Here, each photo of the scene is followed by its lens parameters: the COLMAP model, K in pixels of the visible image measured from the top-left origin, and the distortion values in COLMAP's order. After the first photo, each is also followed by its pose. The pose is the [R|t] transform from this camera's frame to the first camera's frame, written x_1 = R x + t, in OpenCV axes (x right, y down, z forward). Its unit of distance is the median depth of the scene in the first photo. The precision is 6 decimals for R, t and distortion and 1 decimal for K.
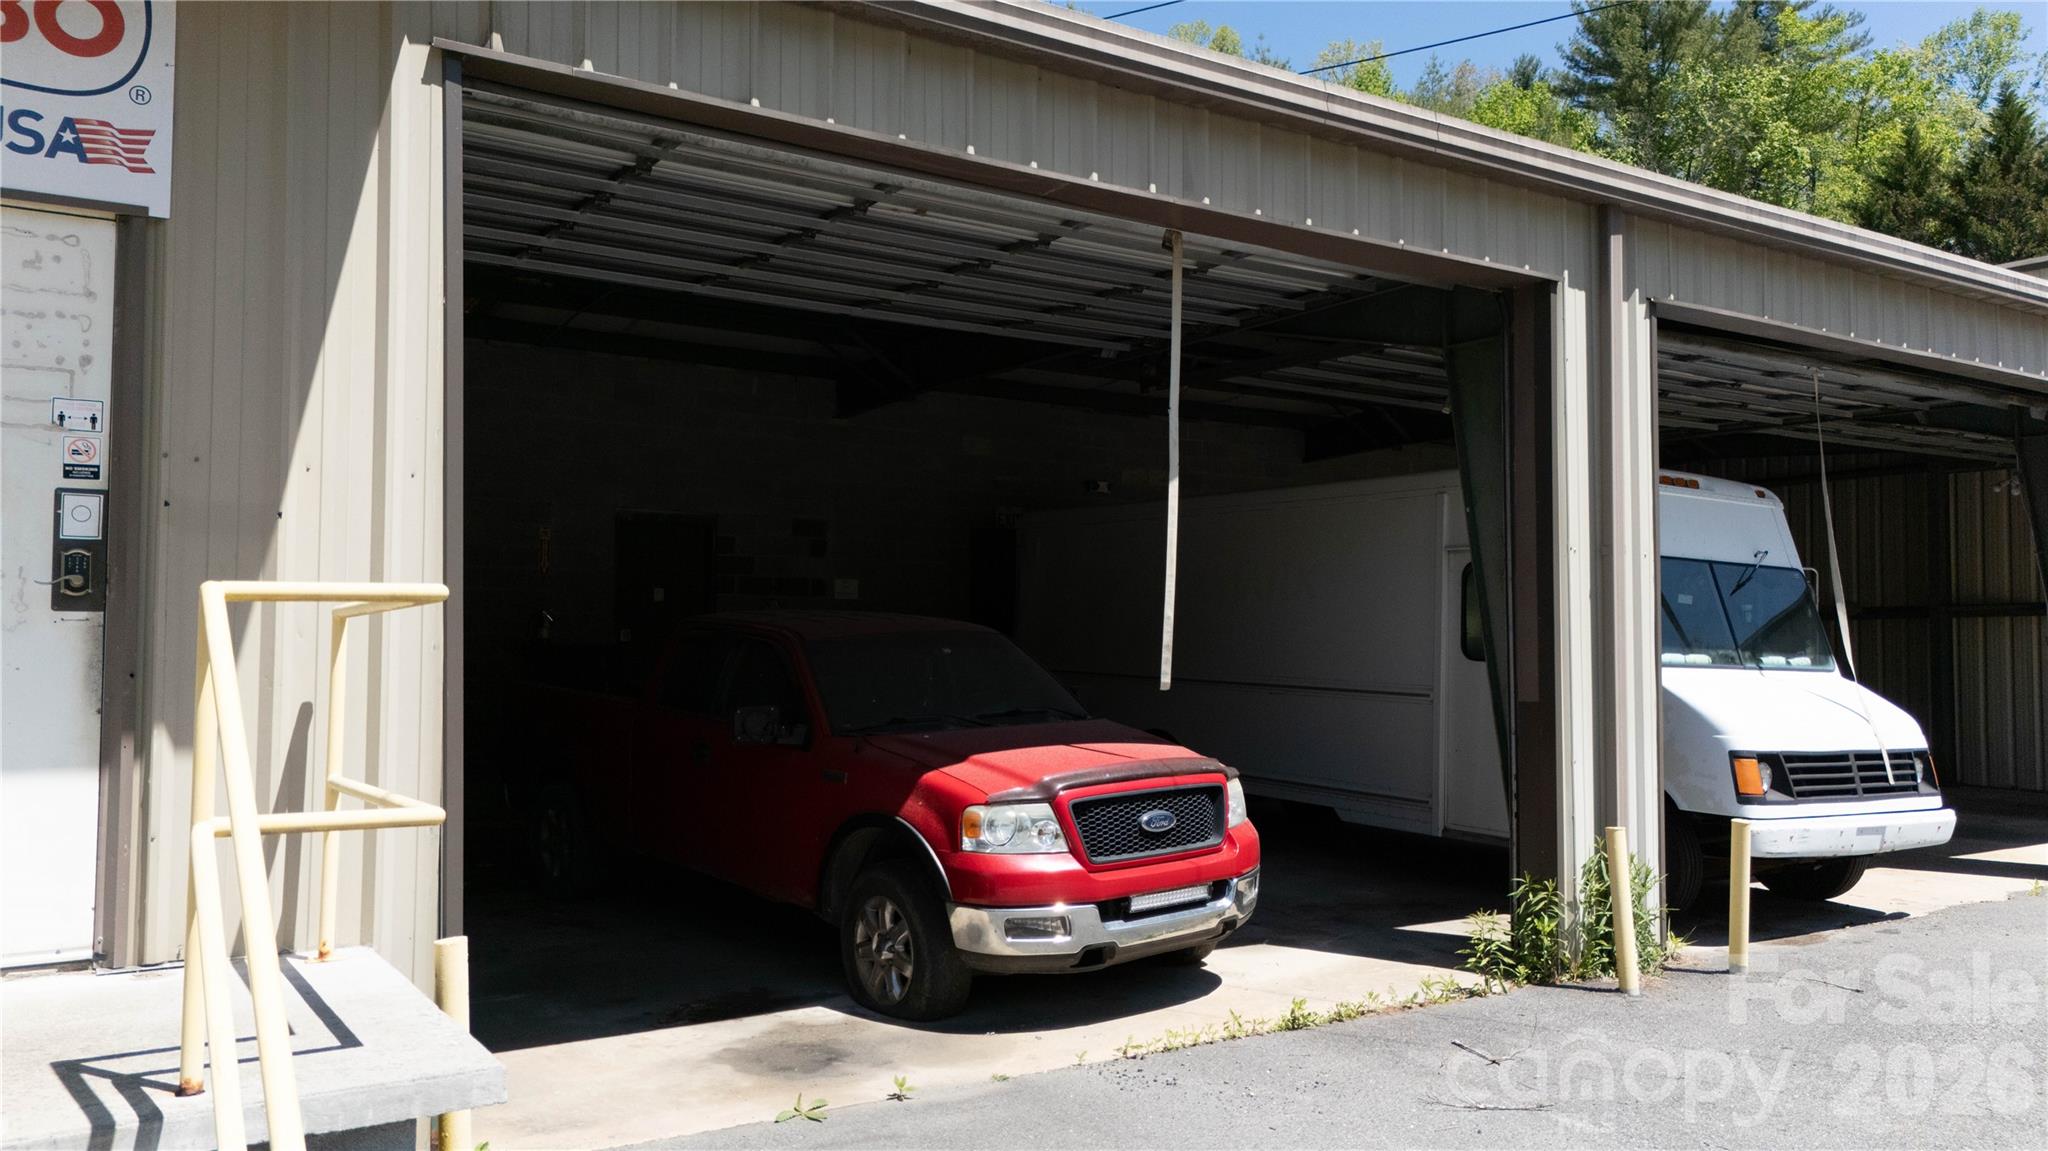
lens RADIAL K [[1515.8, 0, 1035.3], [0, 1515.8, 566.1], [0, 0, 1]] dist [0.052010, -0.023403]
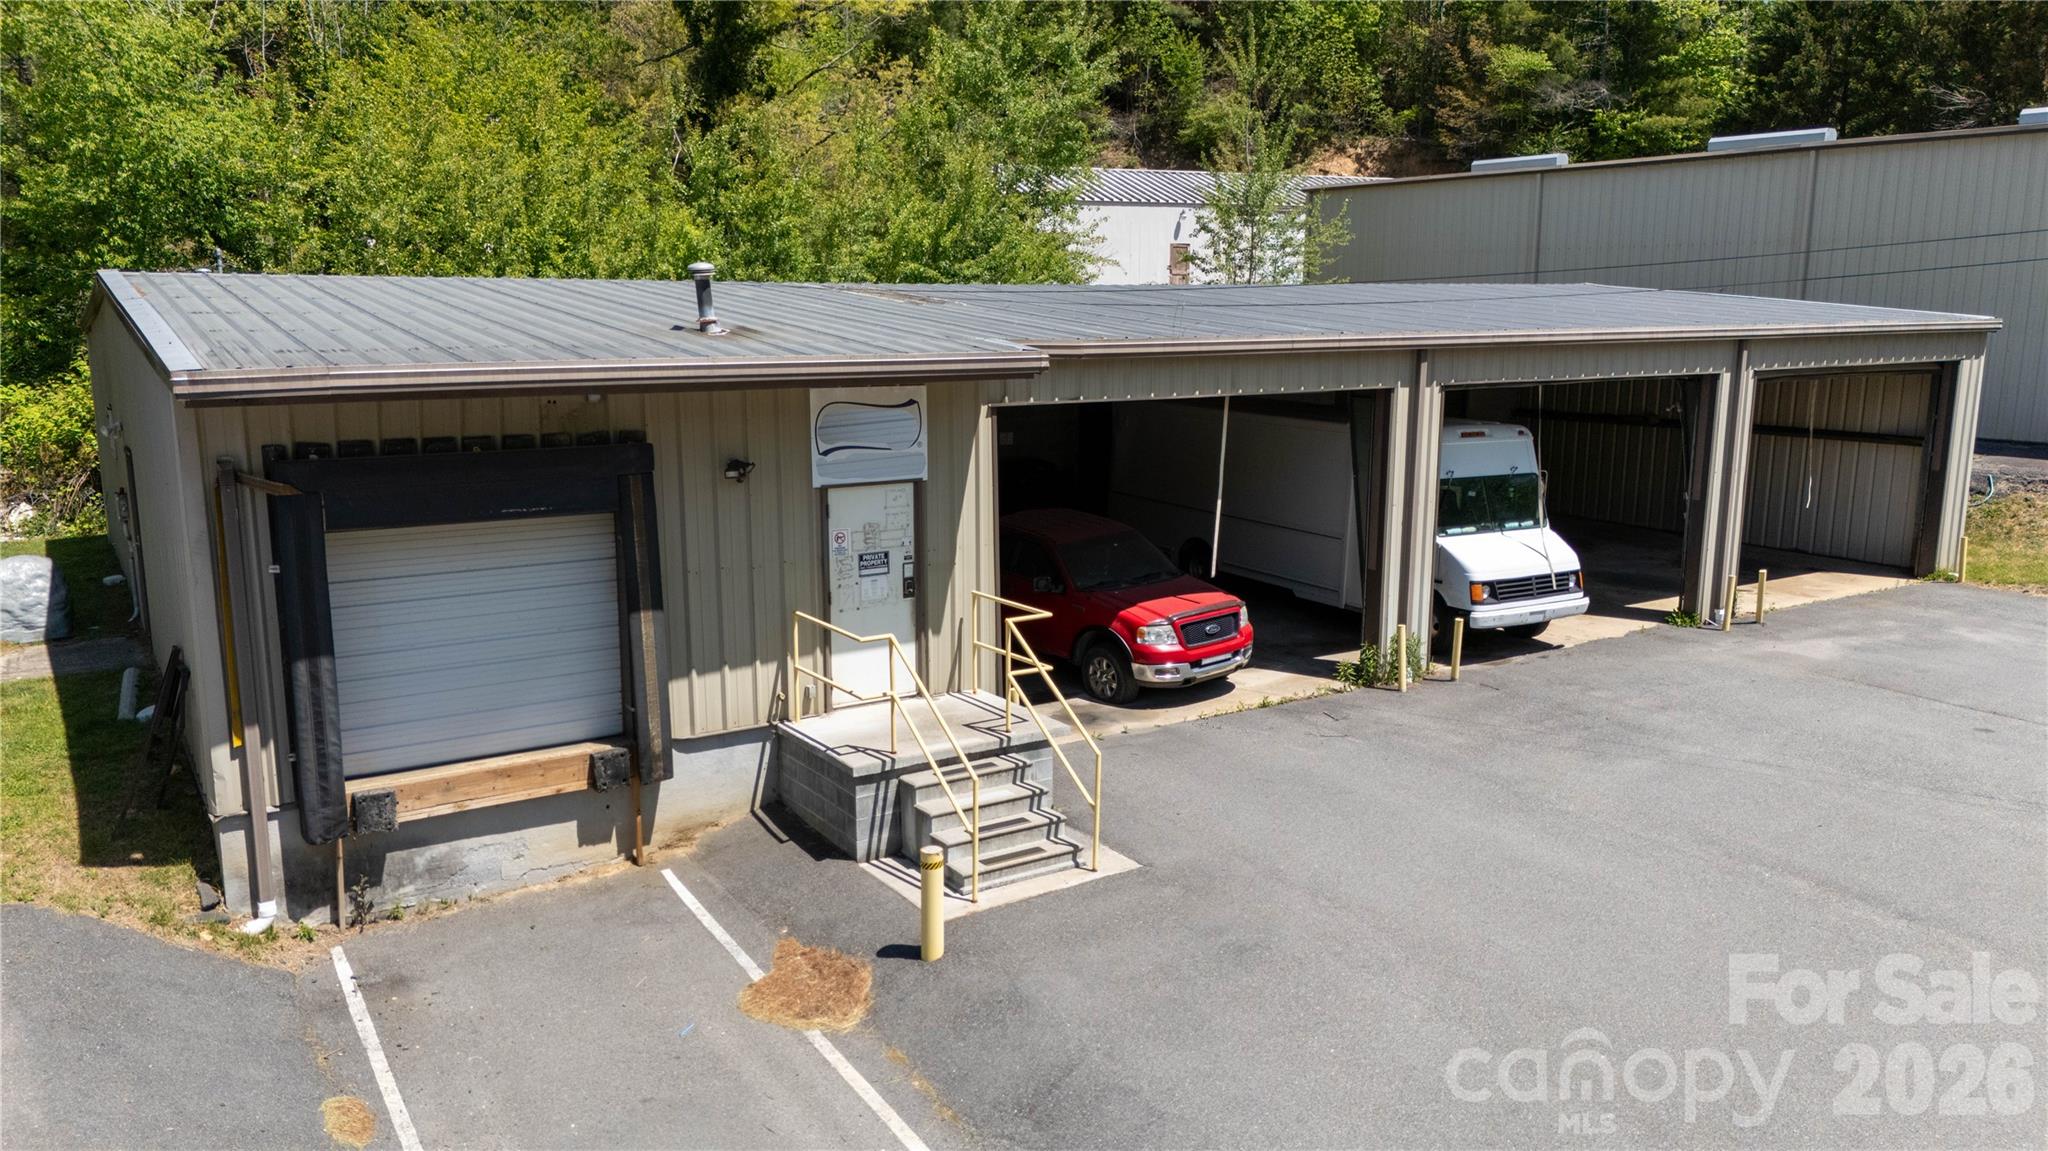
lens RADIAL K [[1515.8, 0, 1015.6], [0, 1515.8, 585.0], [0, 0, 1]] dist [0.052010, -0.023403]
pose [[0.999929, -0.001034, -0.011899, -0.196811], [0.003867, 0.970609, 0.240632, -0.464432], [0.011301, -0.240661, 0.970543, -1.301233]]
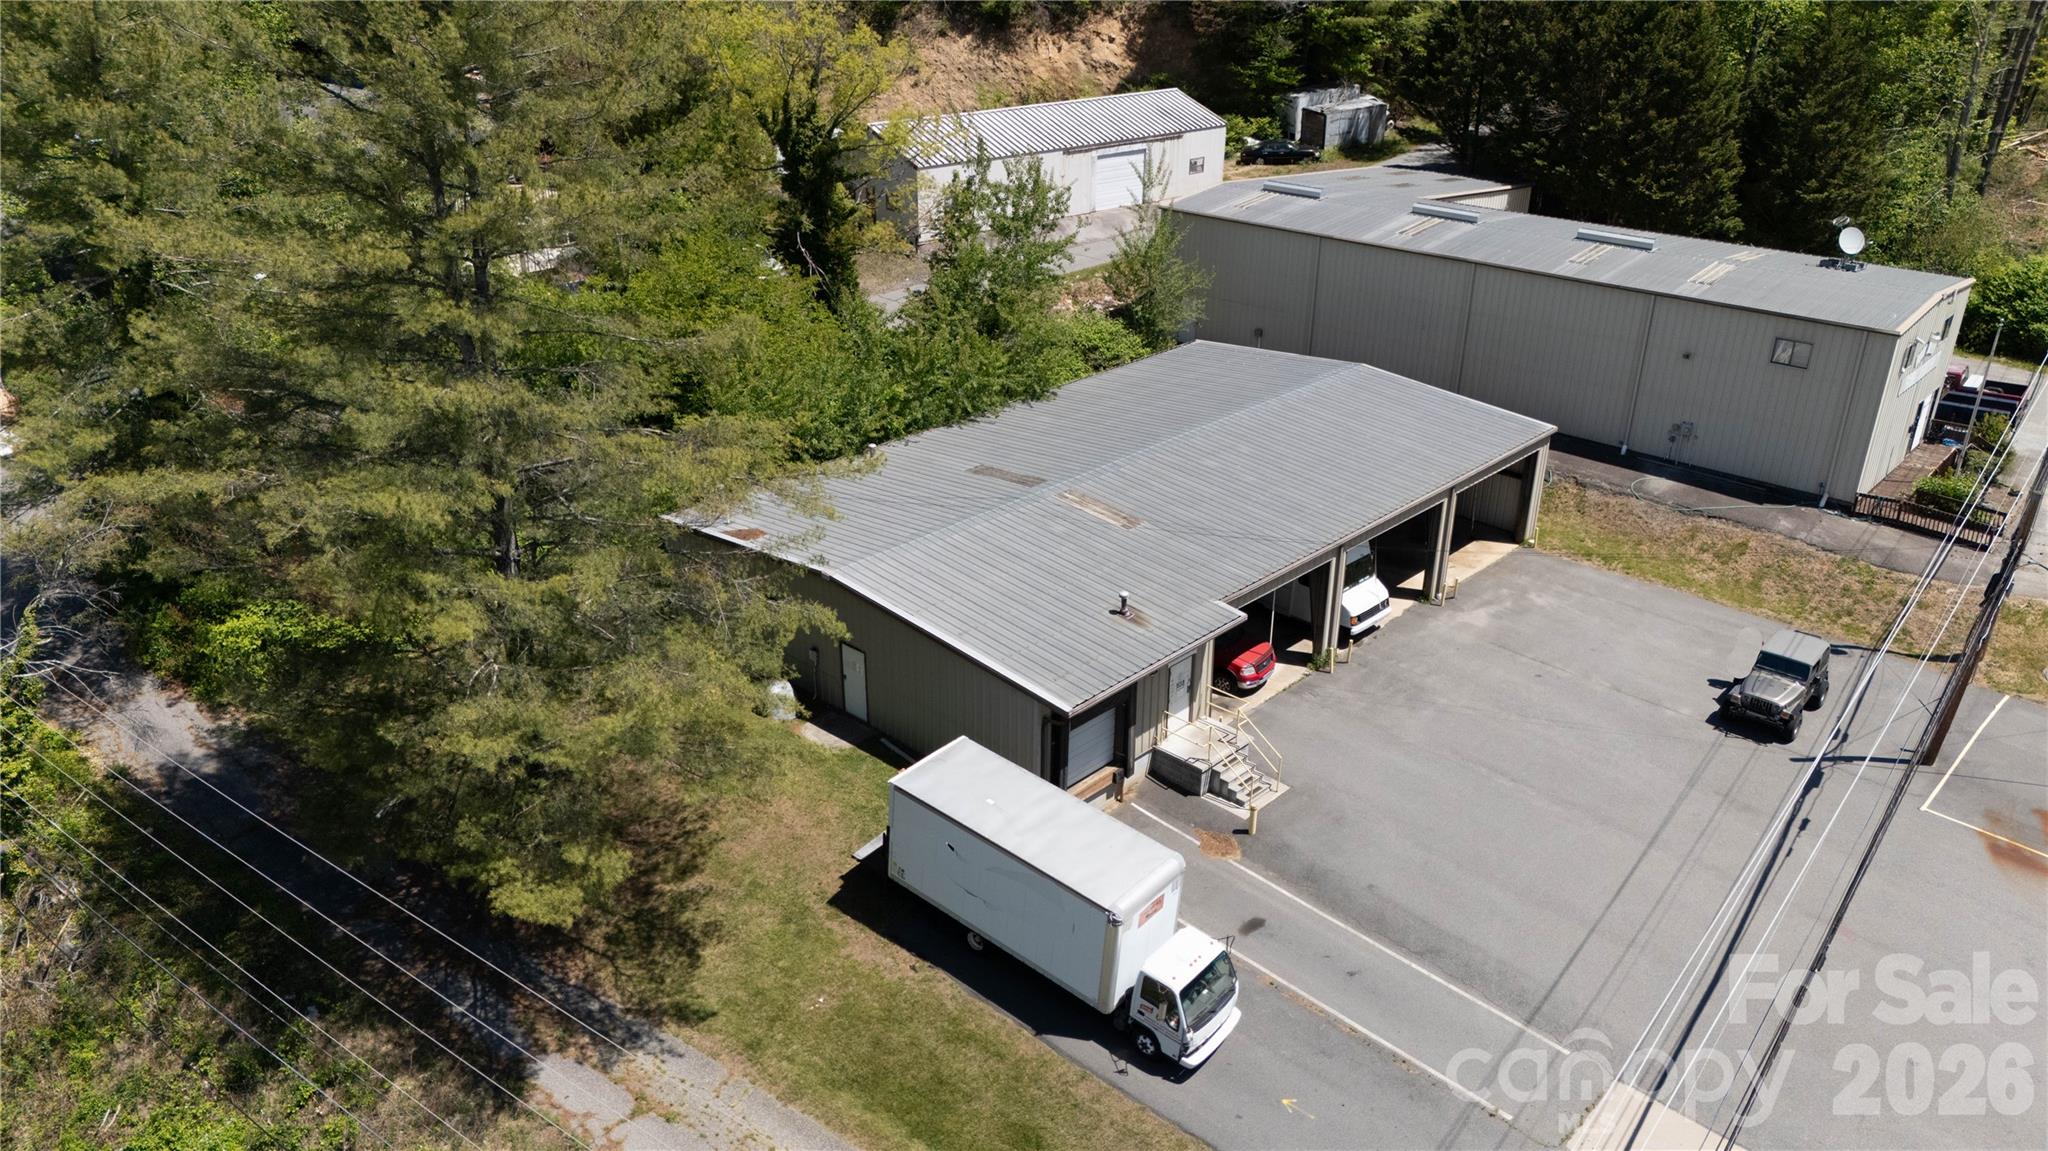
lens RADIAL K [[1515.8, 0, 1019.0], [0, 1515.8, 571.3], [0, 0, 1]] dist [0.052010, -0.023403]
pose [[0.976203, -0.092177, 0.196291, -1.941765], [-0.009353, 0.886426, 0.462776, -2.817970], [-0.216655, -0.453599, 0.864470, -3.709680]]
